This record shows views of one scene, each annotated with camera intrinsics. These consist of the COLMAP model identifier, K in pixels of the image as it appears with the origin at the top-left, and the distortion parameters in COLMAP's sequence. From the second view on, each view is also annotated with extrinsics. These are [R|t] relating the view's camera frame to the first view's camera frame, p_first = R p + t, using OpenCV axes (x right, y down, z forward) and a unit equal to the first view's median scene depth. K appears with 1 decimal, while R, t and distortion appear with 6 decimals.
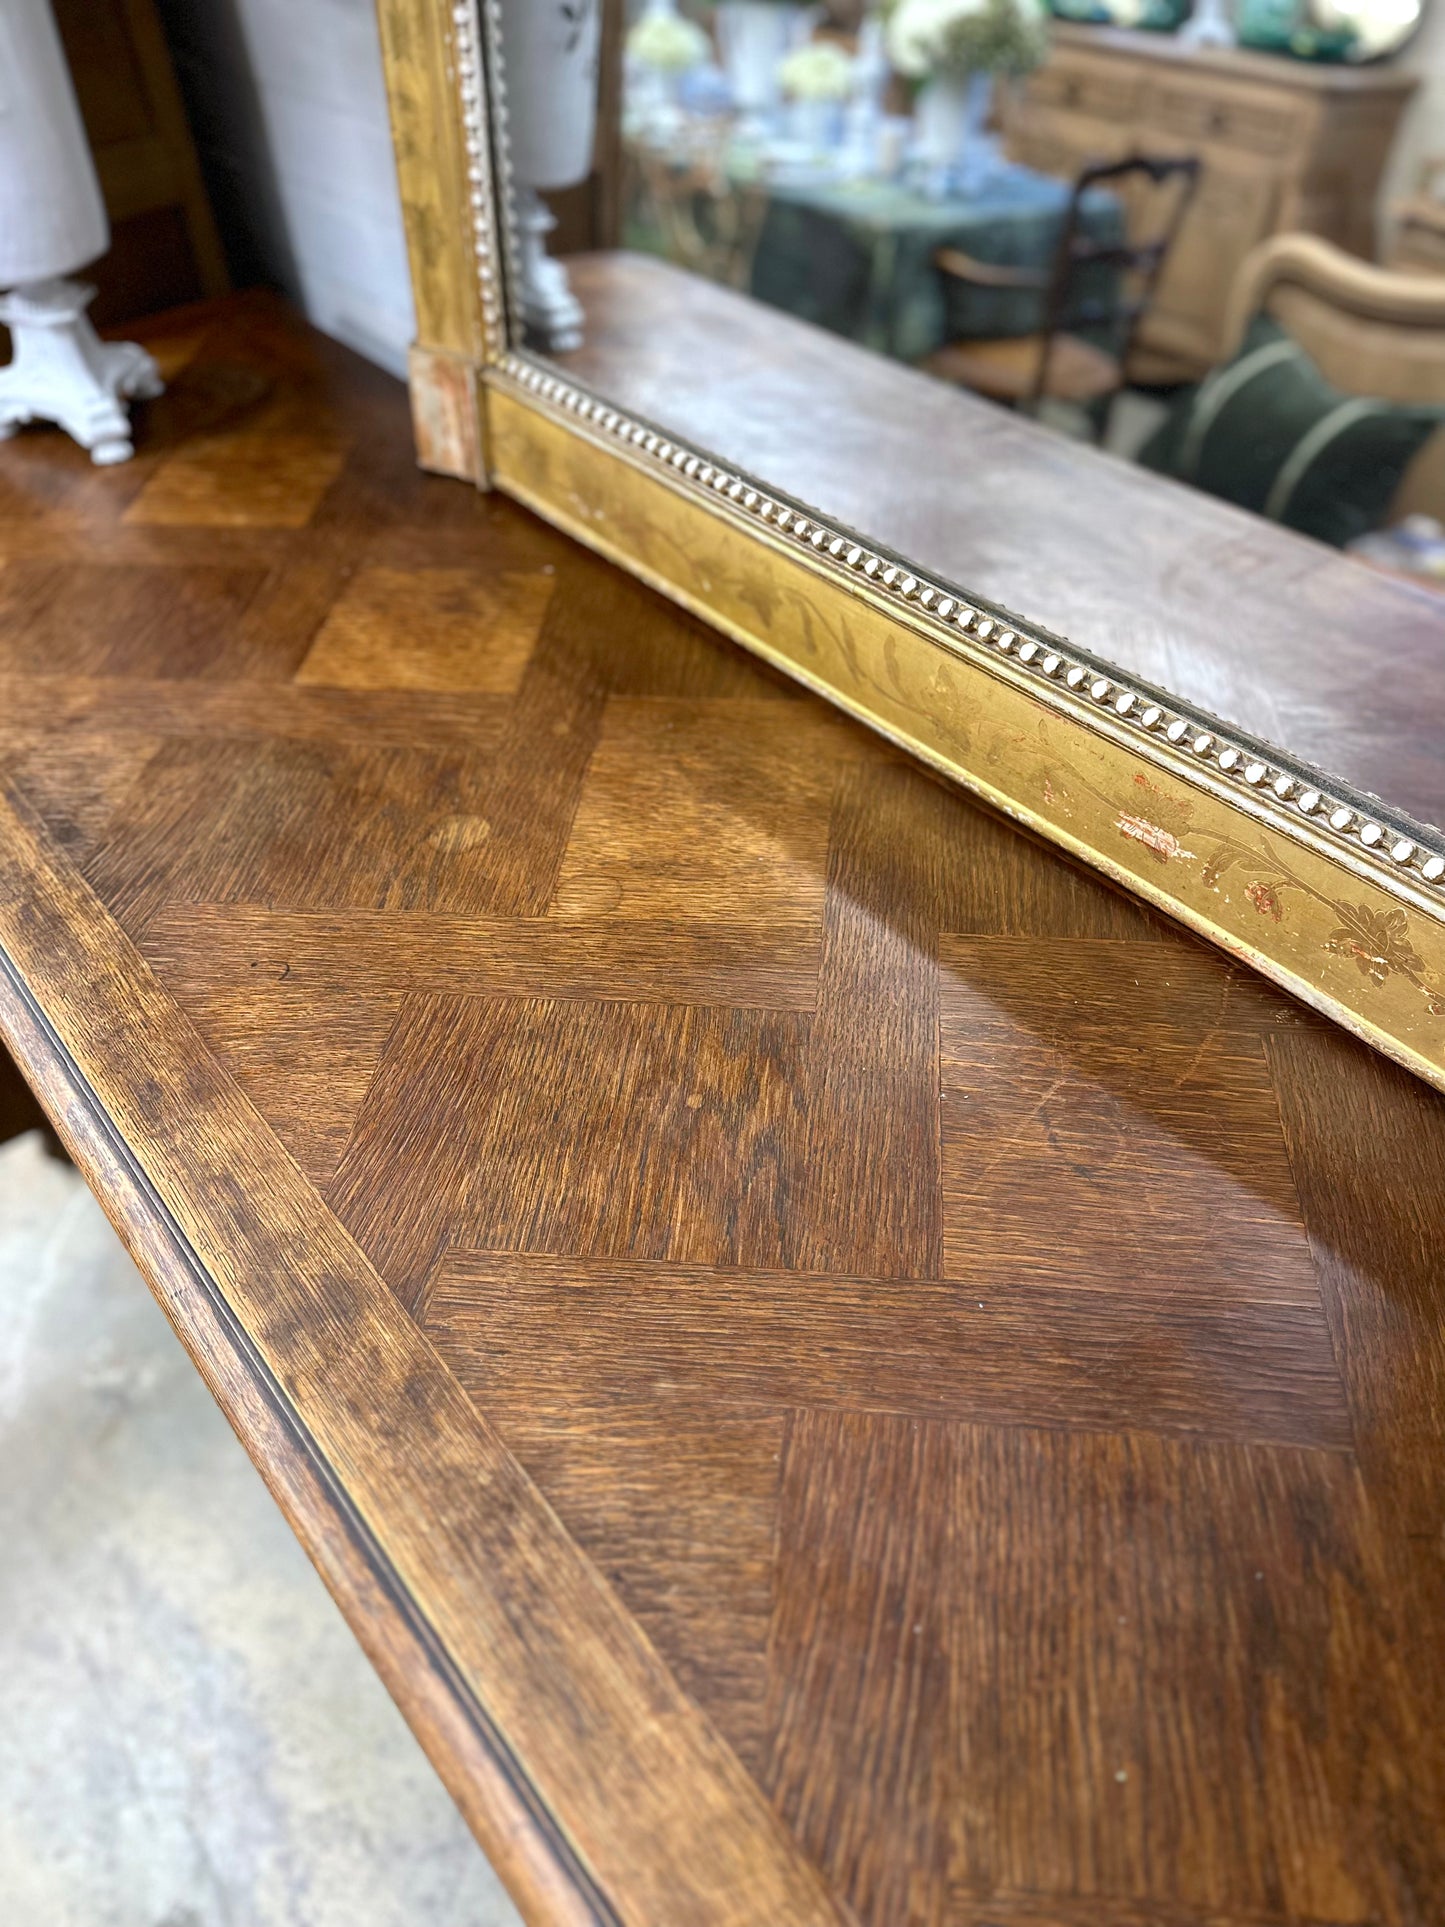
lens RADIAL K [[1364.9, 0, 727.2], [0, 1364.9, 968.3], [0, 0, 1]] dist [0.058977, -0.101097]
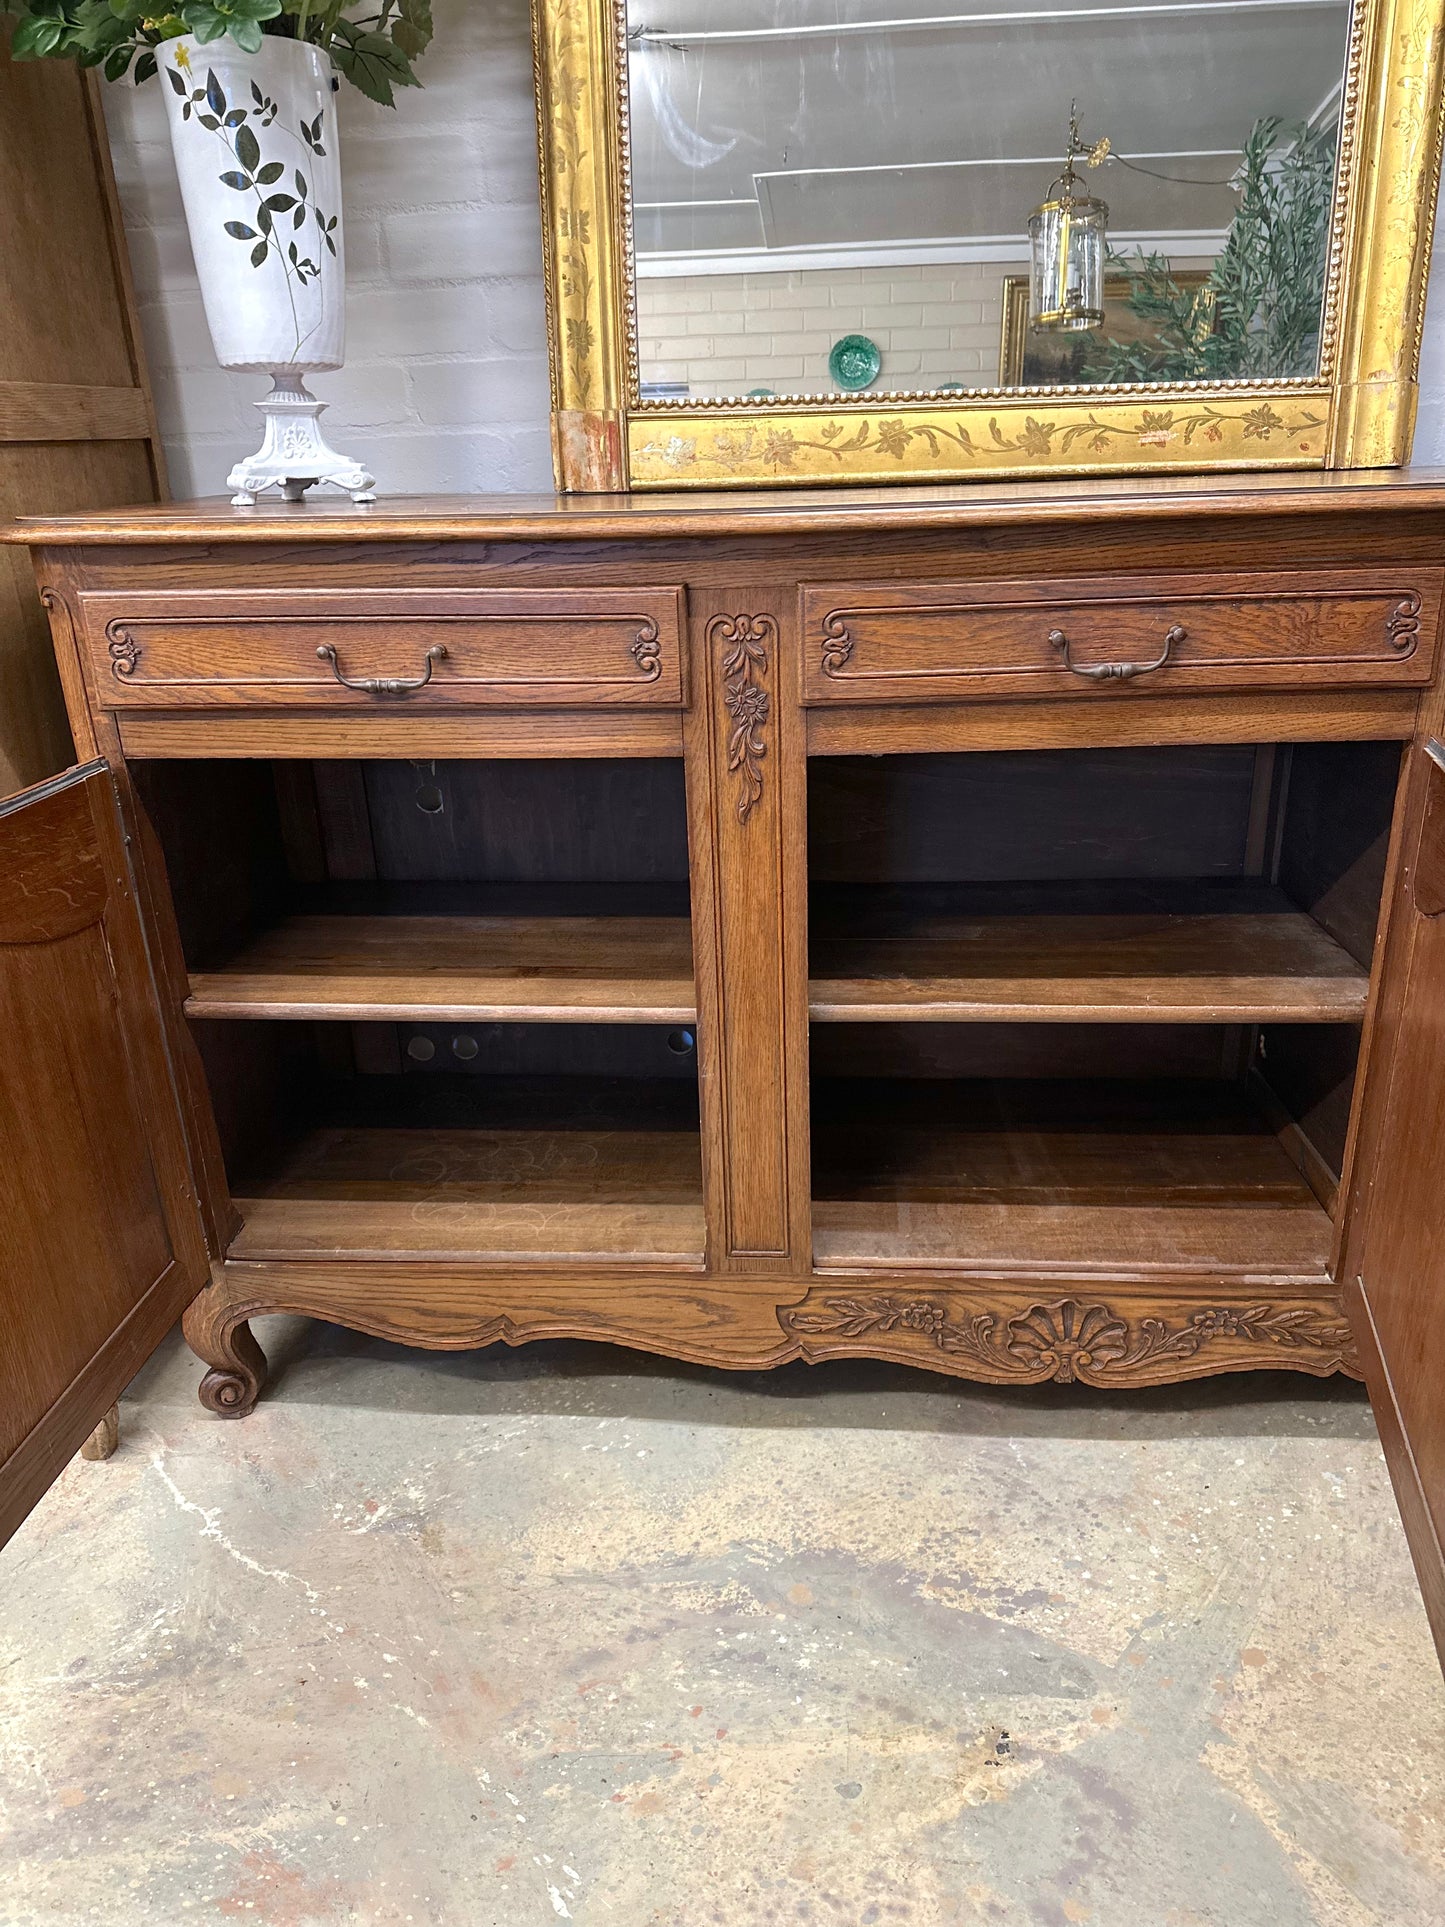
lens RADIAL K [[1336.3, 0, 715.4], [0, 1336.3, 965.1], [0, 0, 1]] dist [0.170711, -0.338708]
pose [[0.680735, -0.250299, 0.688440, -1.532774], [0.520537, 0.826533, -0.214206, 0.569842], [-0.515403, 0.504176, 0.692940, 0.163154]]
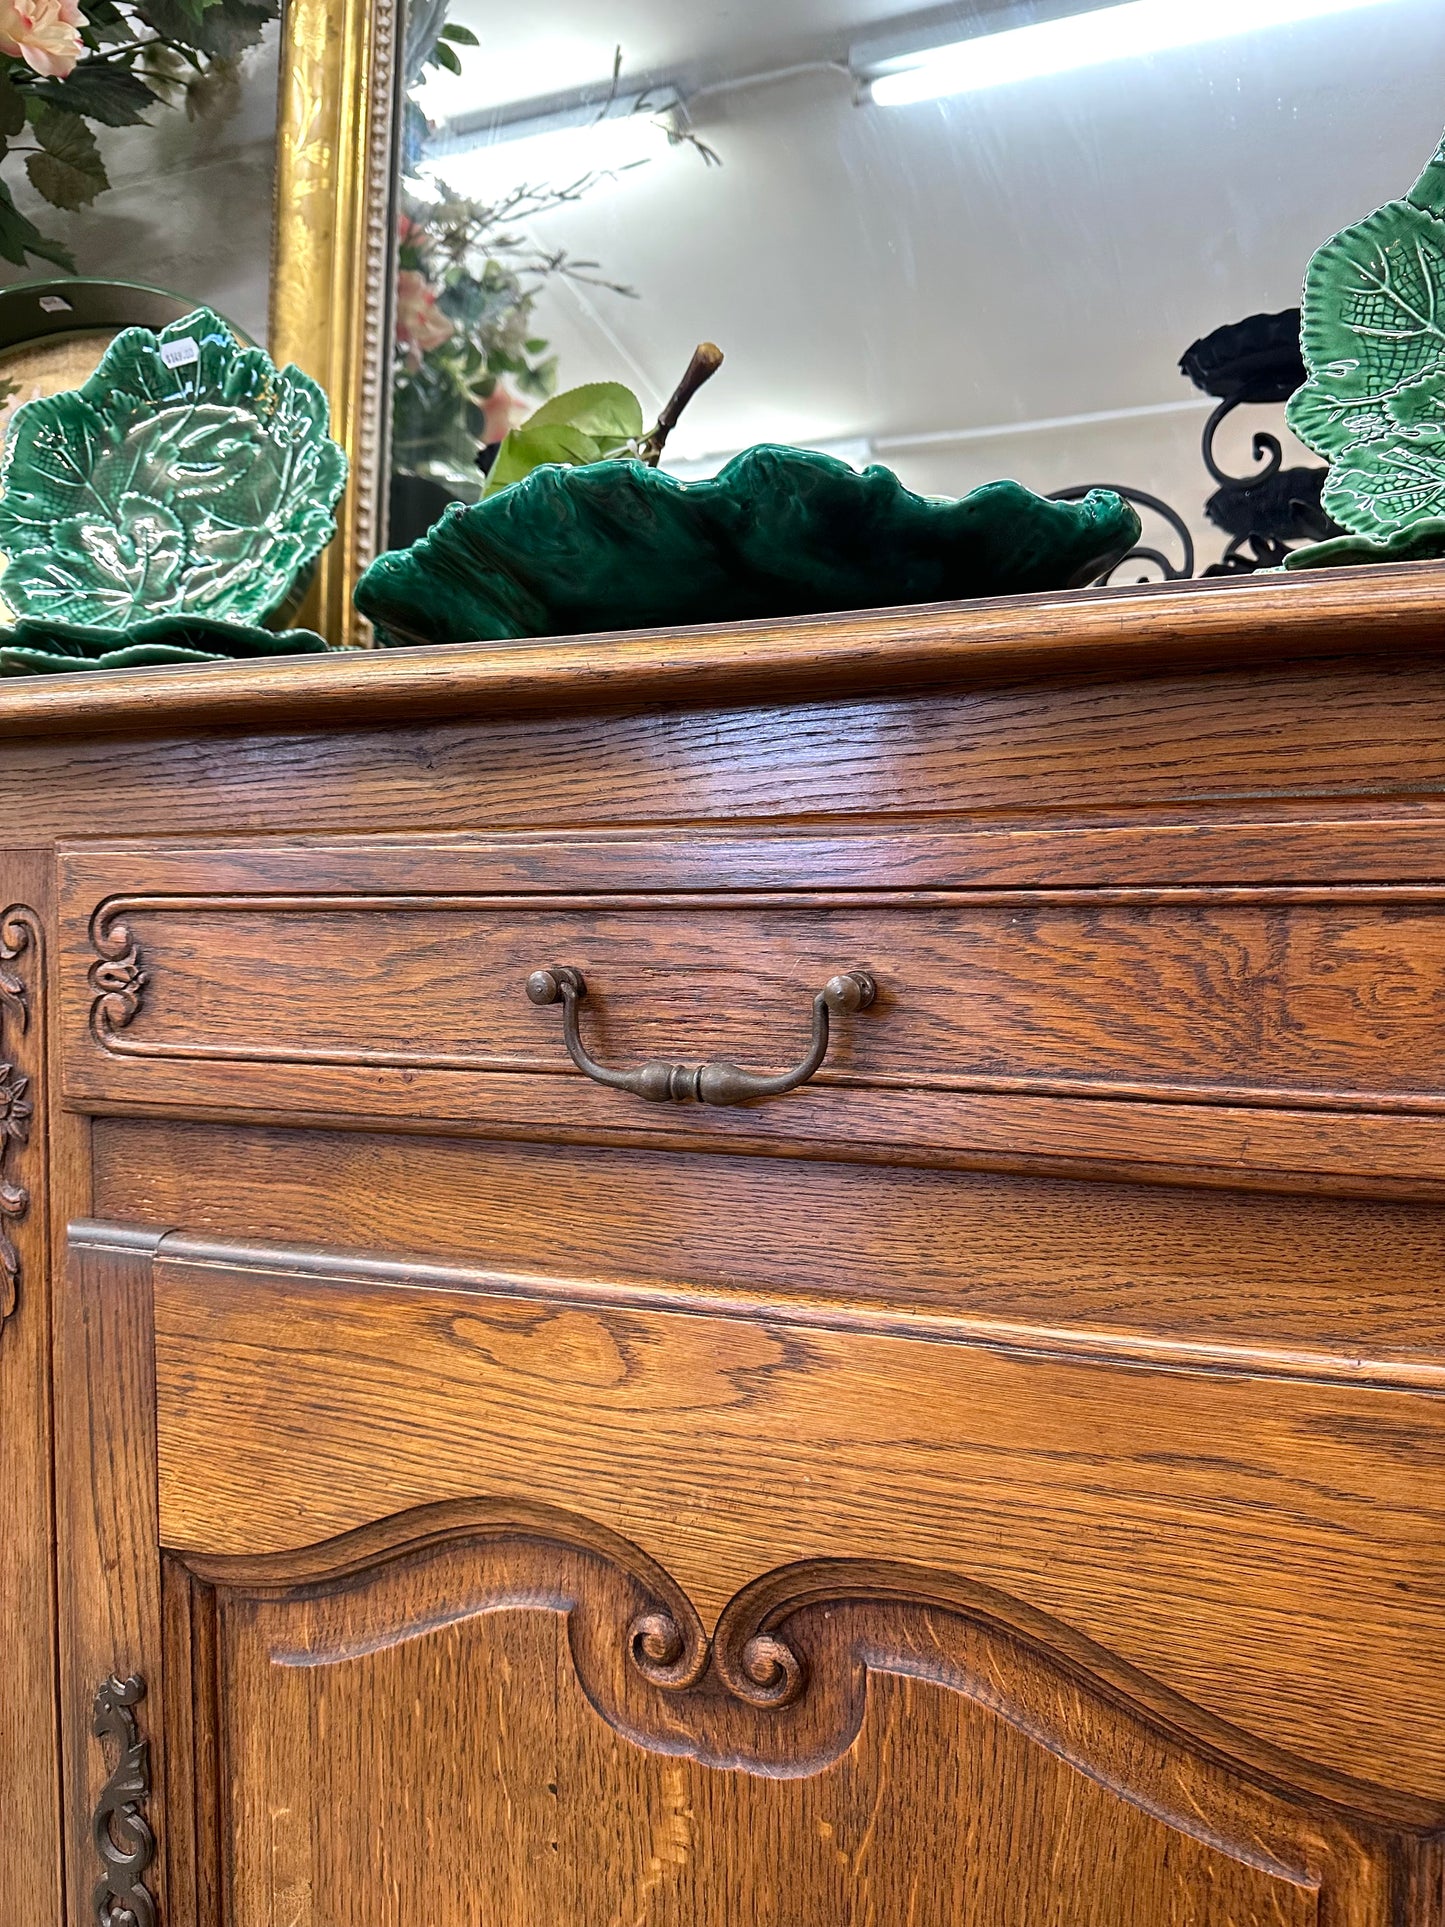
lens RADIAL K [[1364.9, 0, 727.2], [0, 1364.9, 968.3], [0, 0, 1]] dist [0.058977, -0.101097]
pose [[0.869028, 0.013715, 0.494572, -0.481274], [0.324045, 0.739604, -0.589899, 0.505133], [-0.373878, 0.672902, 0.638293, 0.406568]]
